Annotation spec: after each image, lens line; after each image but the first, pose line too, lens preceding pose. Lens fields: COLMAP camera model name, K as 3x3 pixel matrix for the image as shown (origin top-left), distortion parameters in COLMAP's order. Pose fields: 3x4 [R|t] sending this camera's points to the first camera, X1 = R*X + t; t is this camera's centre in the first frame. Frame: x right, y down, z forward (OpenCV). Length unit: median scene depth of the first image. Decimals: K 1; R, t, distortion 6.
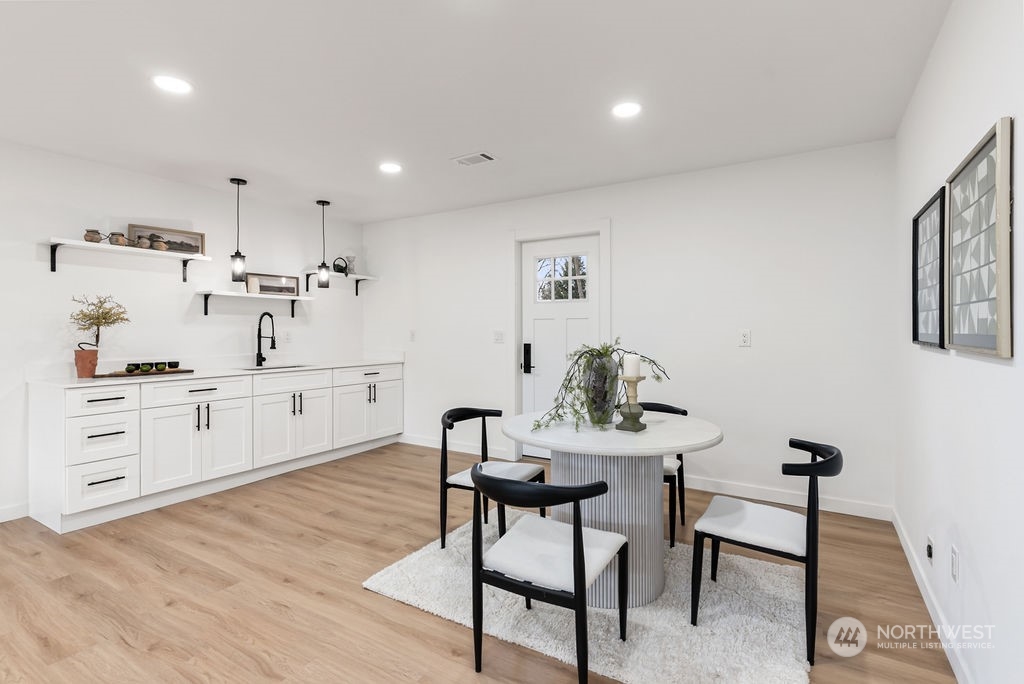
lens RADIAL K [[488.1, 0, 513.4], [0, 488.1, 334.2], [0, 0, 1]] dist [0.001562, 0.000465]
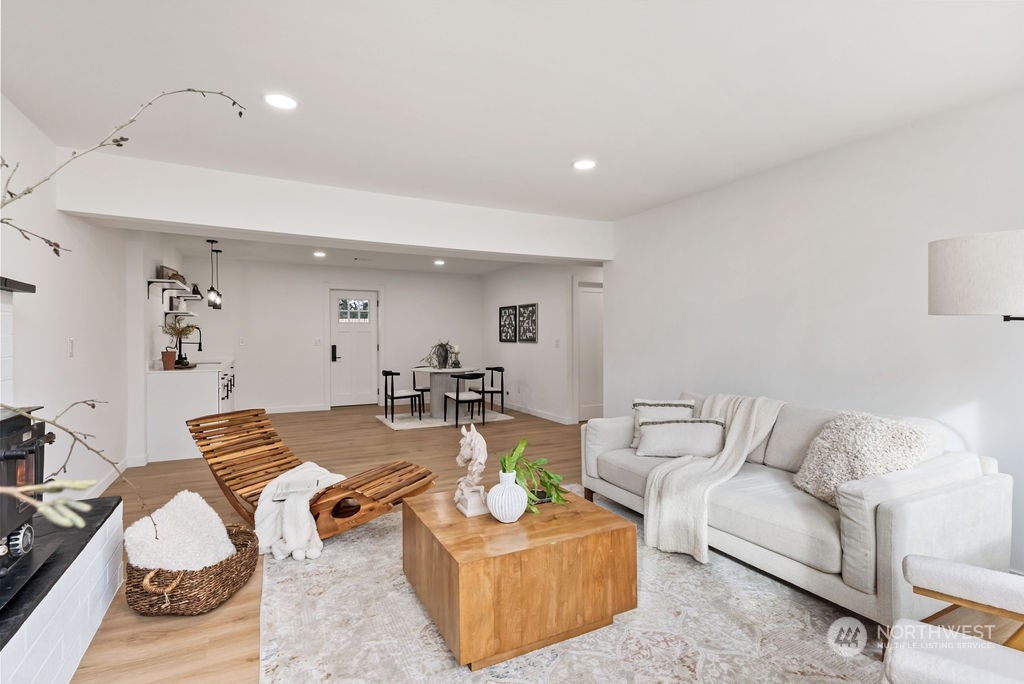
lens RADIAL K [[488.1, 0, 513.4], [0, 488.1, 334.2], [0, 0, 1]] dist [0.001562, 0.000465]
pose [[0.514021, 0.002726, 0.857773, -1.411177], [0.006143, 0.999958, -0.006860, -0.003931], [-0.857756, 0.008796, 0.513982, -0.613956]]
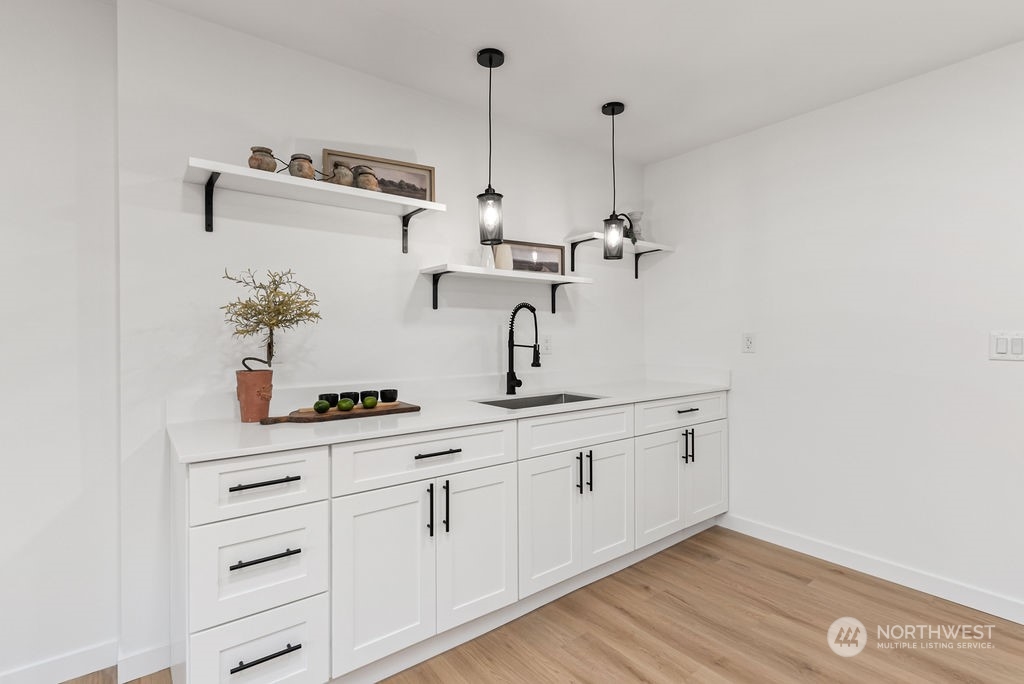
lens RADIAL K [[488.1, 0, 513.4], [0, 488.1, 334.2], [0, 0, 1]] dist [0.001562, 0.000465]
pose [[0.935757, -0.006264, -0.352589, -0.353062], [0.002857, 0.999944, -0.010181, -0.002061], [0.352633, 0.008519, 0.935723, 0.509419]]
